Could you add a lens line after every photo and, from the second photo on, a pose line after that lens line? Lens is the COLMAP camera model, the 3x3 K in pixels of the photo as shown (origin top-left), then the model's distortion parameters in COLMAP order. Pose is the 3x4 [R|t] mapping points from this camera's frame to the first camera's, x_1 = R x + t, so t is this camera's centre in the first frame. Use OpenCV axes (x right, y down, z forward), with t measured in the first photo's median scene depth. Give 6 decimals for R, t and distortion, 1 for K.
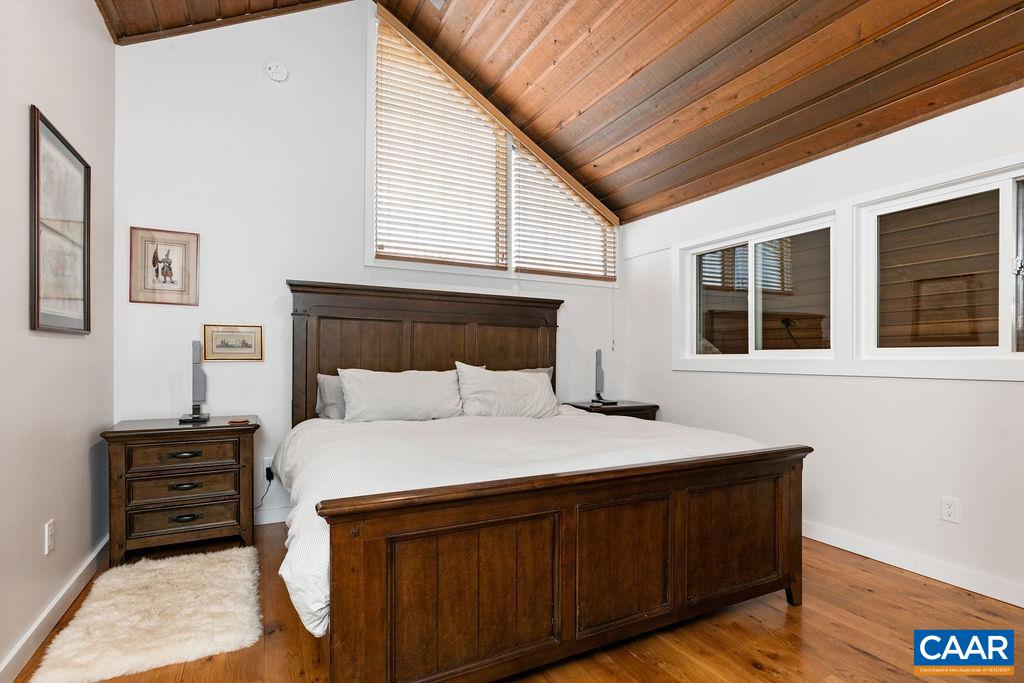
lens RADIAL K [[498.7, 0, 511.8], [0, 498.7, 349.9], [0, 0, 1]] dist [0.002134, 0.000481]
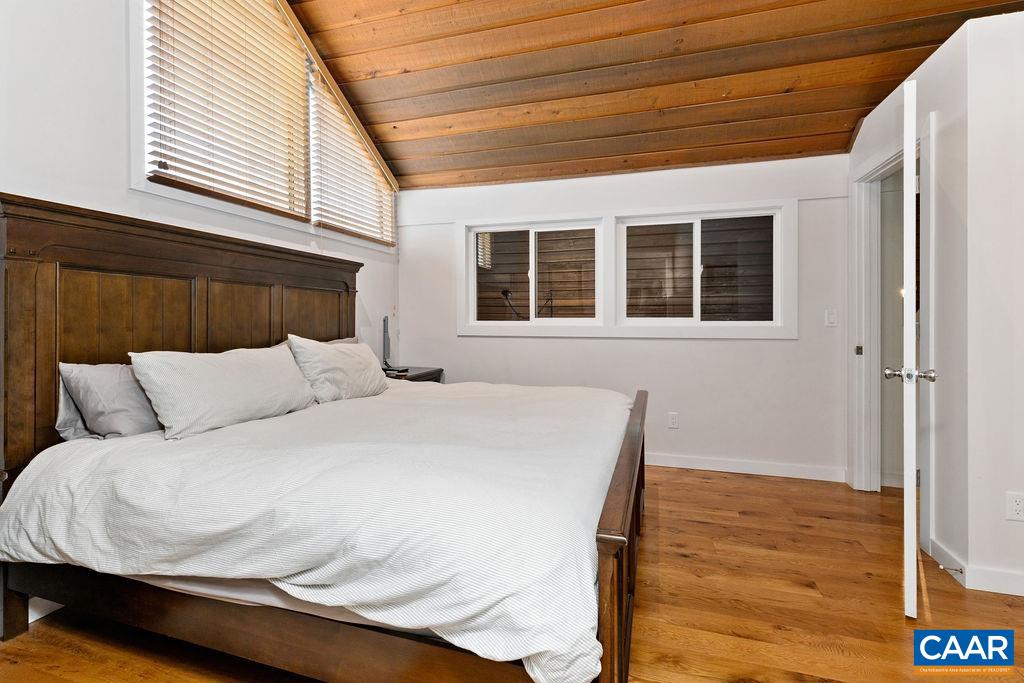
lens RADIAL K [[474.6, 0, 514.9], [0, 474.6, 316.1], [0, 0, 1]] dist [-0.002655, -0.000367]
pose [[0.691818, -0.002135, 0.722069, -0.378264], [-0.008396, 0.999904, 0.011001, -0.015645], [-0.722023, -0.013673, 0.691734, 0.211918]]
